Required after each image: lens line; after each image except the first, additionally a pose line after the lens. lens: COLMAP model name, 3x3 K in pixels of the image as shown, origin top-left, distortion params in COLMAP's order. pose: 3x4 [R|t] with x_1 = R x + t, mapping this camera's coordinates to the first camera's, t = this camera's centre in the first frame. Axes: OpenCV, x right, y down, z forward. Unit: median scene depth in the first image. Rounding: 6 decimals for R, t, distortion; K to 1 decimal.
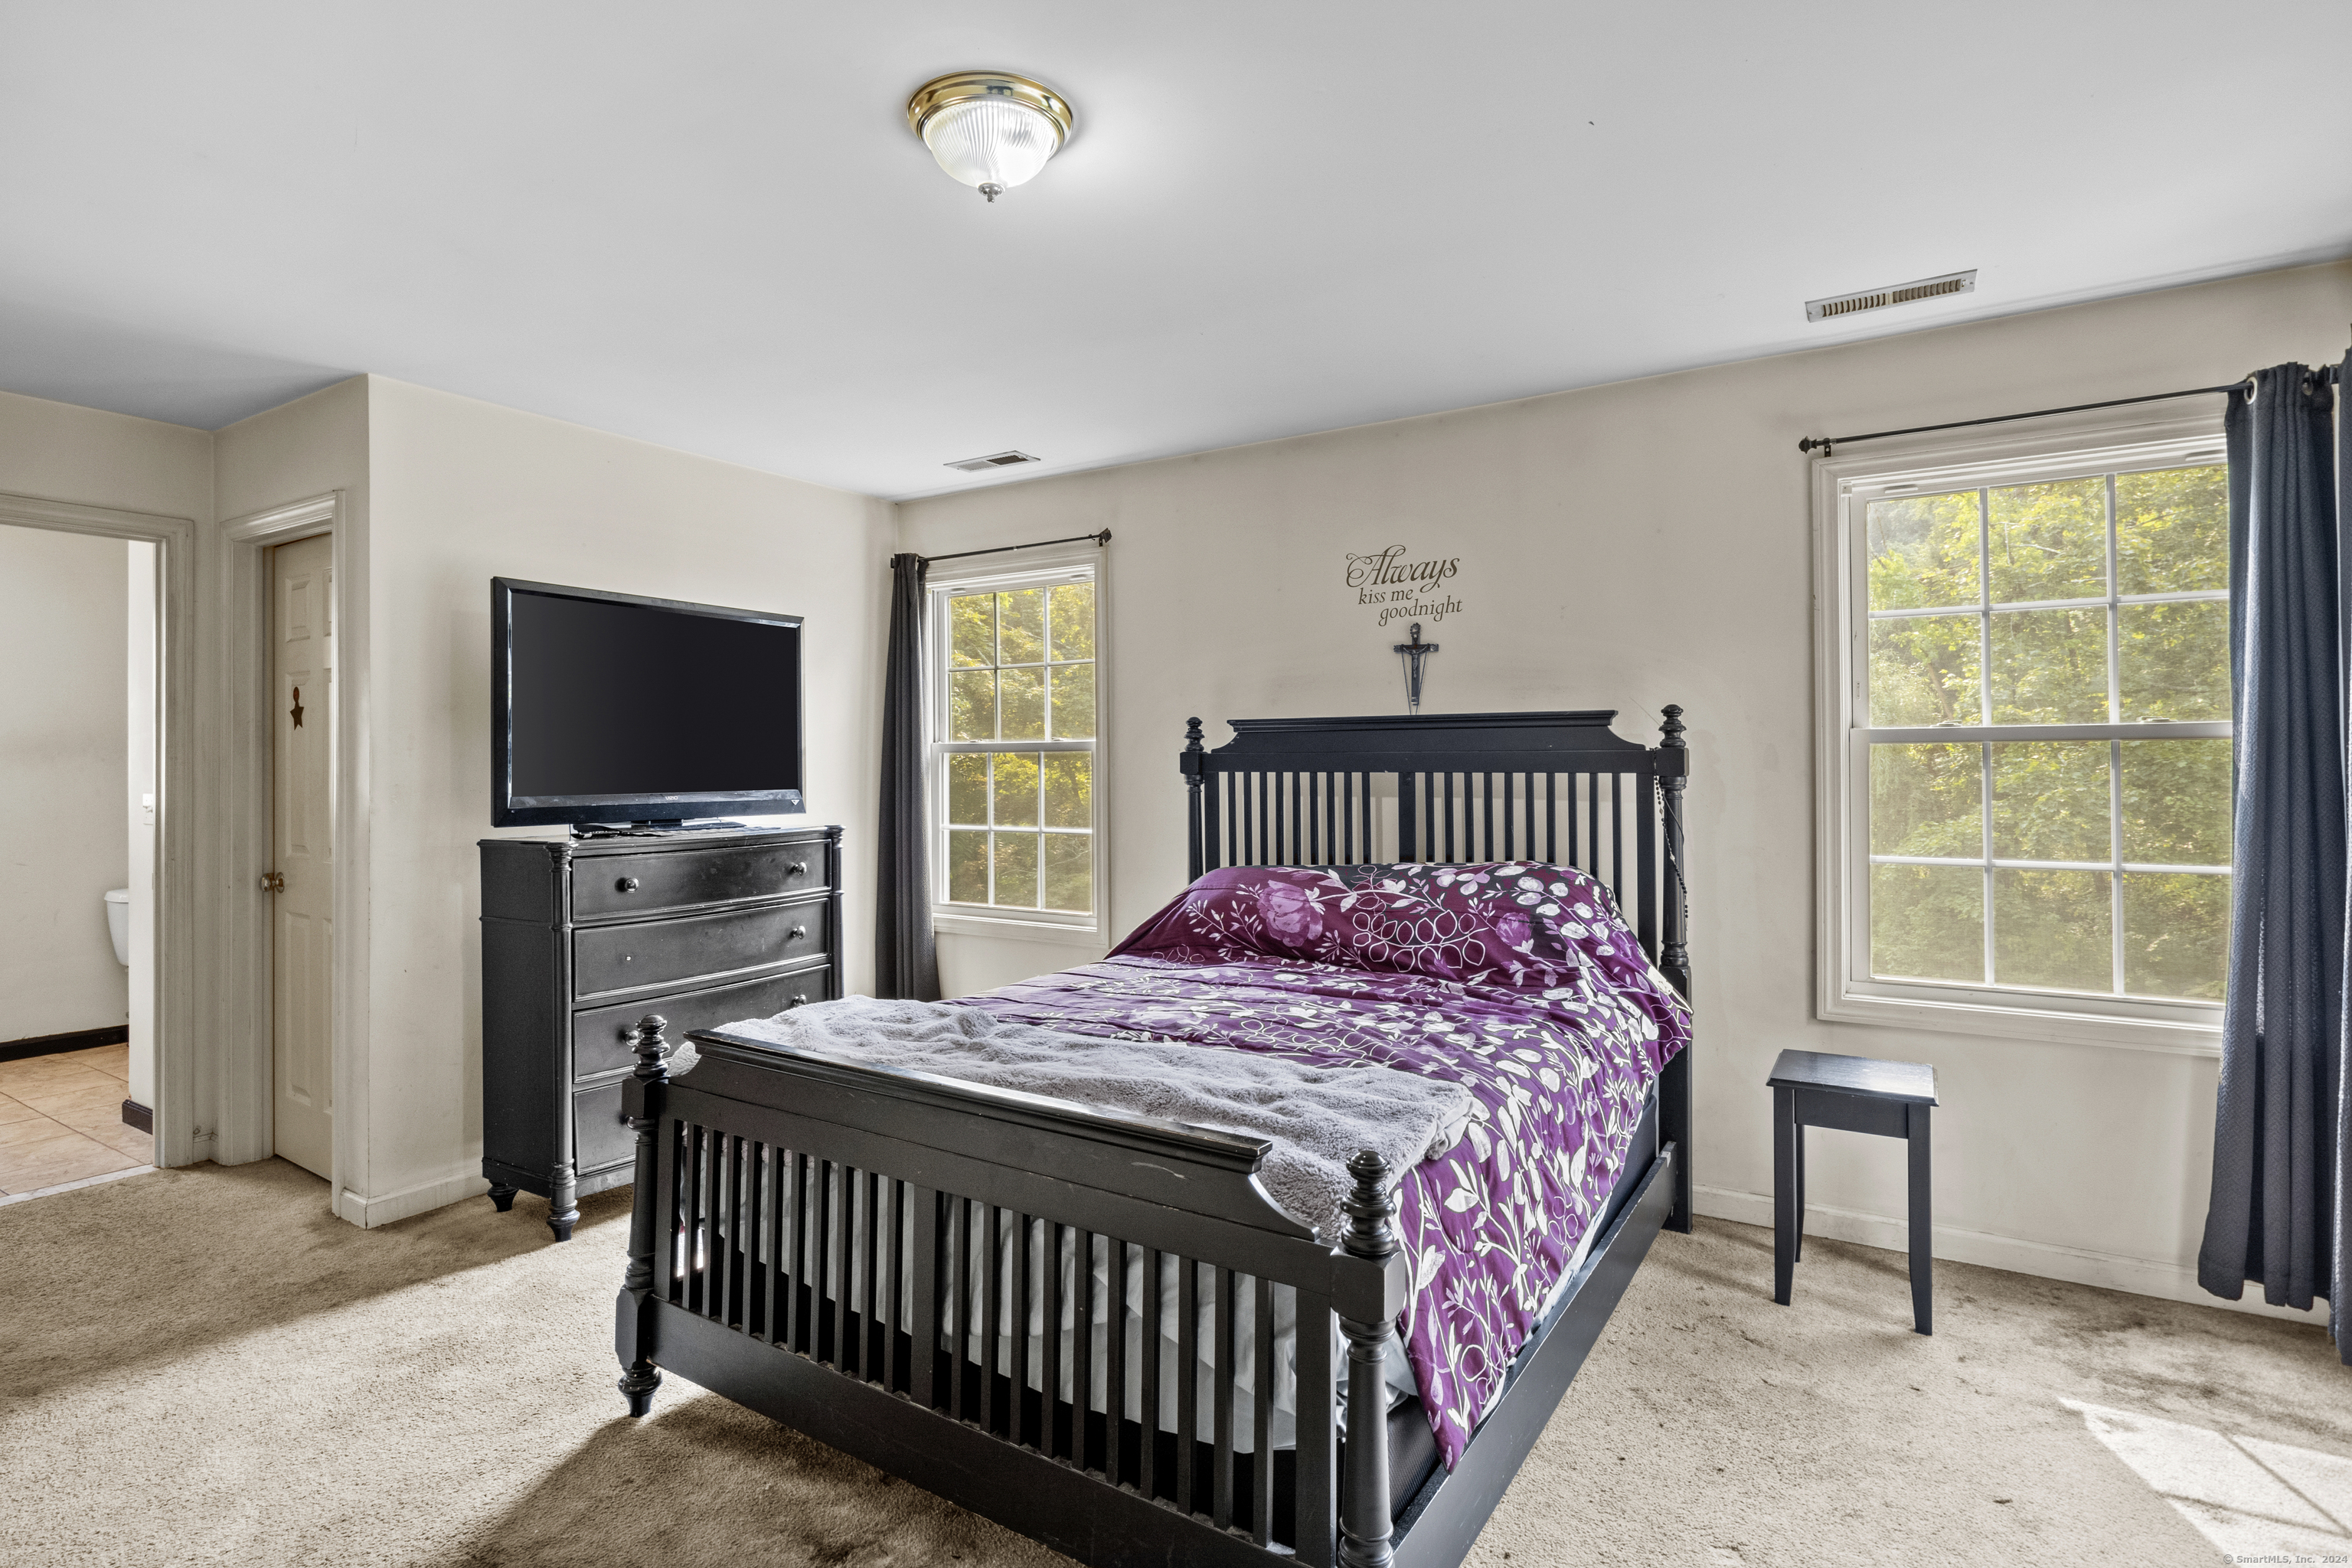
lens RADIAL K [[1197.3, 0, 1168.8], [0, 1197.3, 764.1], [0, 0, 1]] dist [-0.001475, -0.000962]
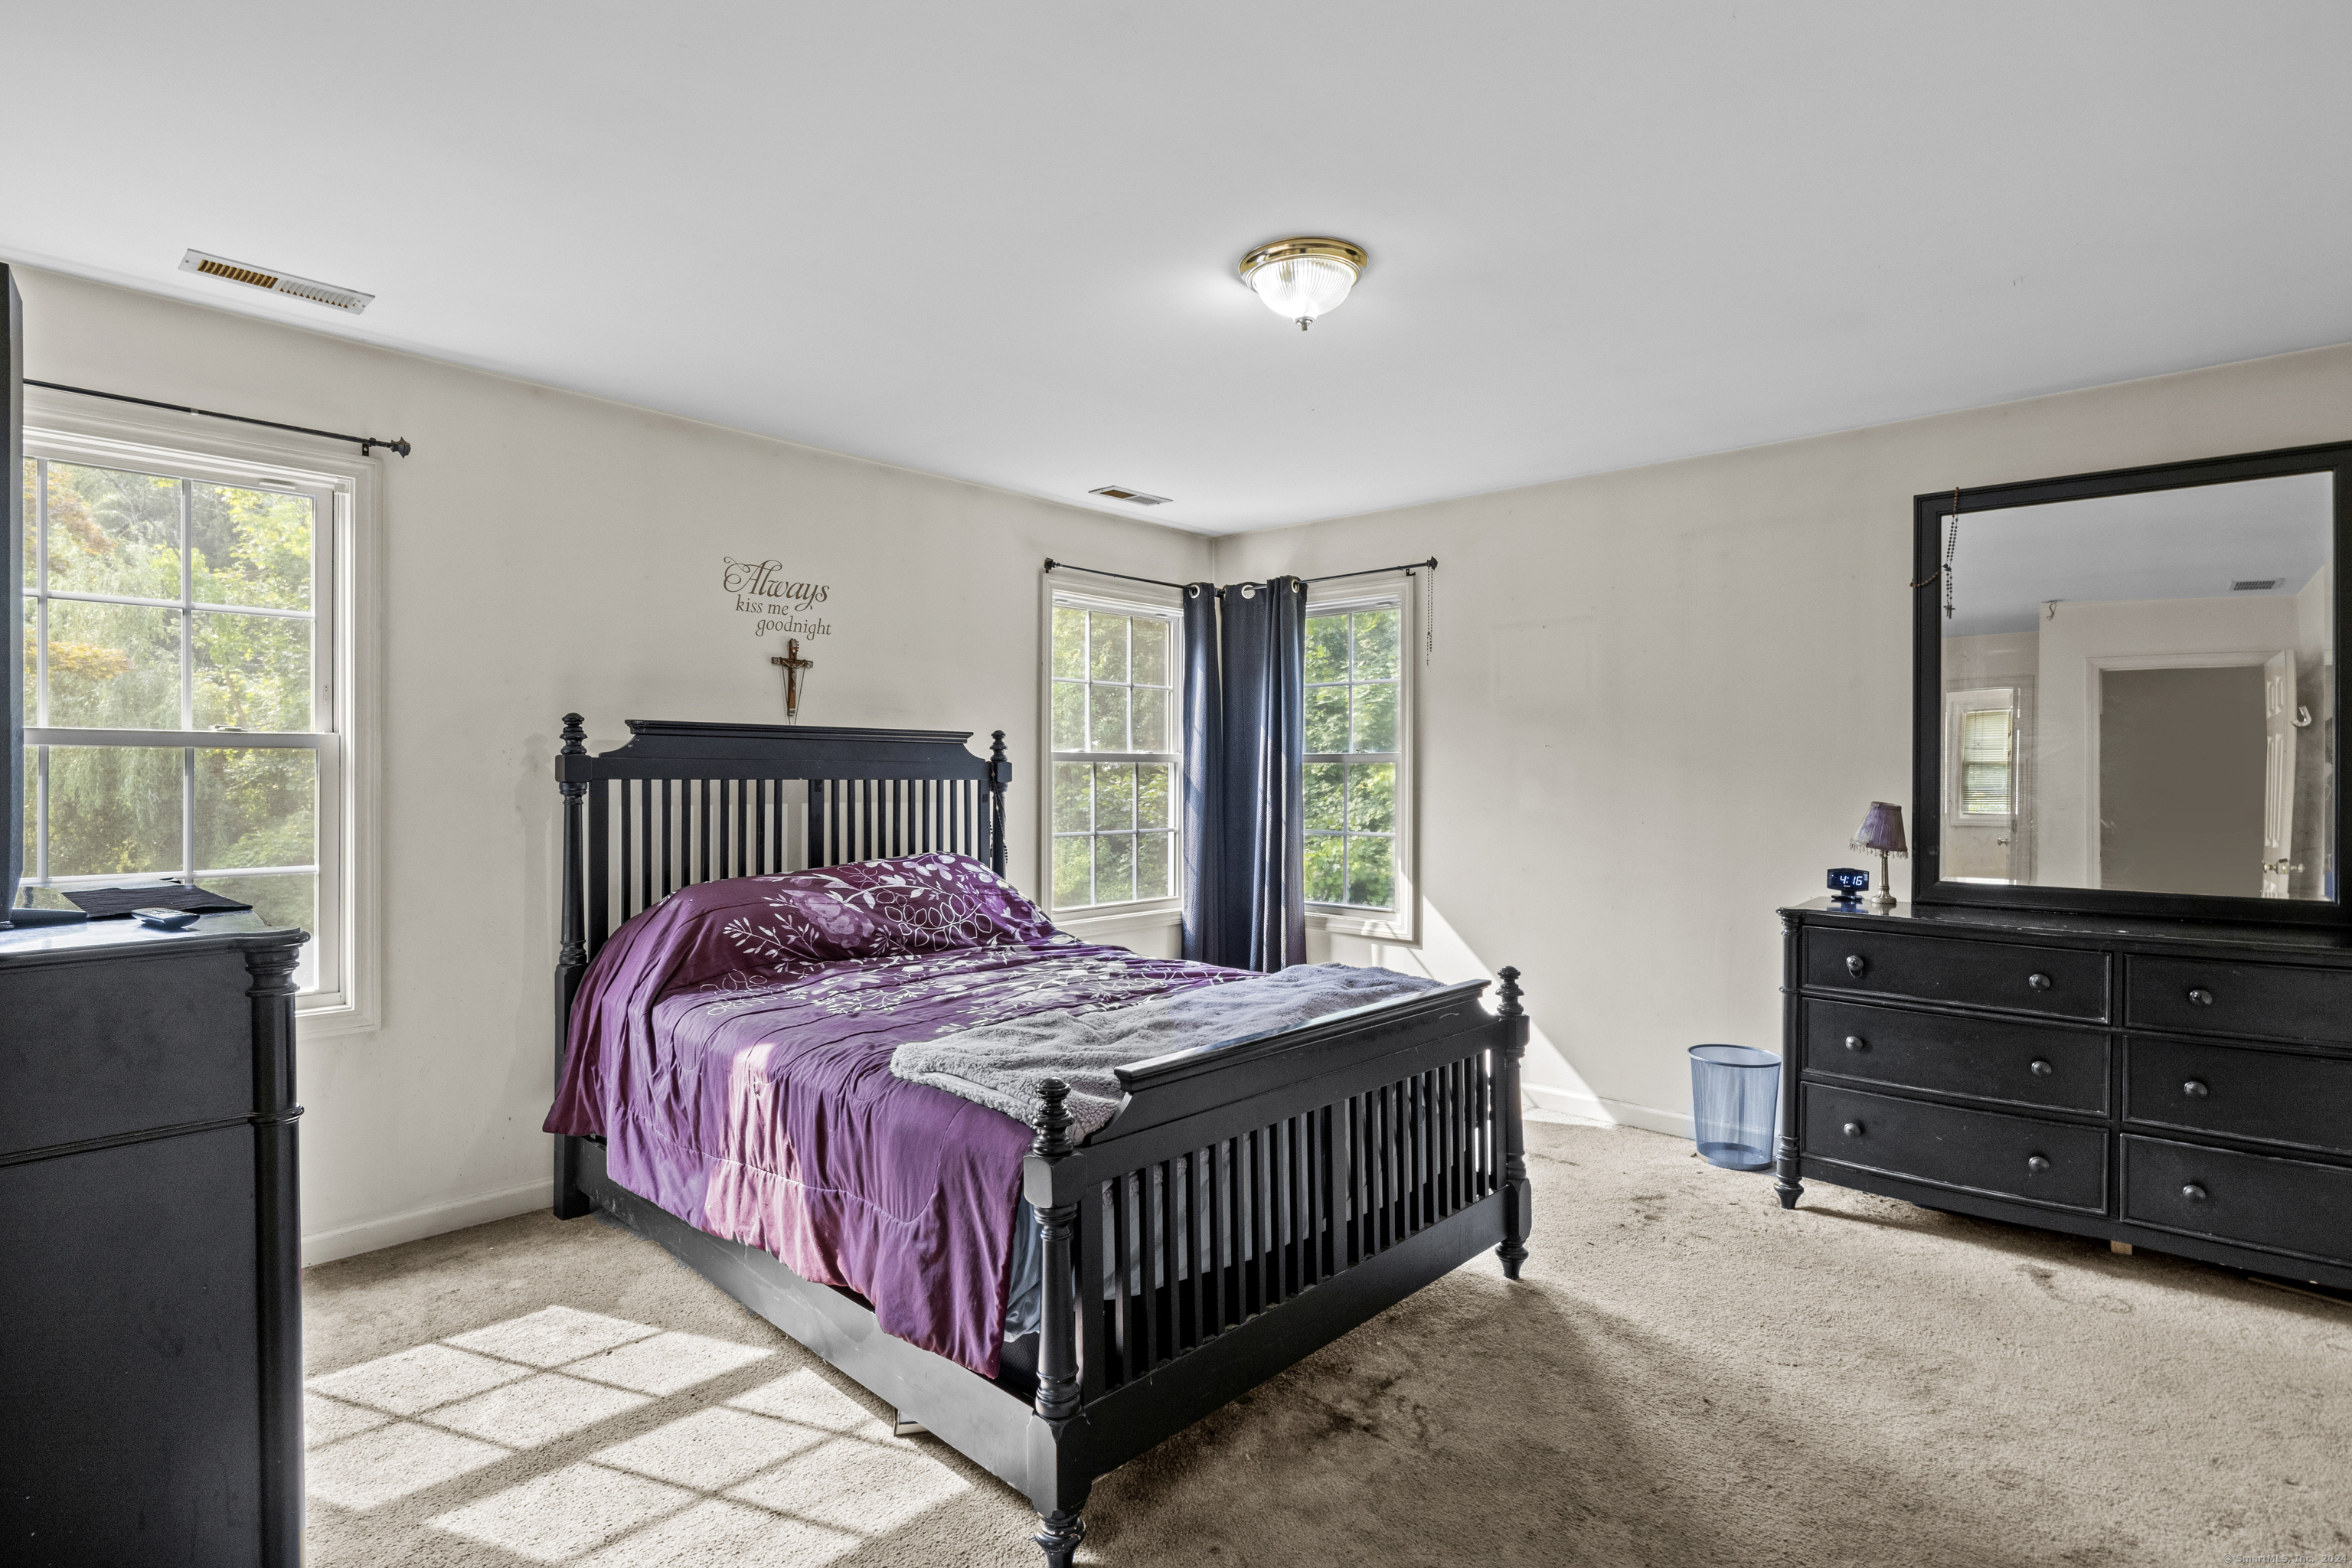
lens RADIAL K [[1149.1, 0, 1176.0], [0, 1149.1, 784.0], [0, 0, 1]] dist [0.017230, 0.000120]
pose [[0.186928, -0.004869, 0.982362, -0.769877], [-0.005422, 0.999967, 0.005988, 0.002837], [-0.982359, -0.006446, 0.186895, 0.500578]]
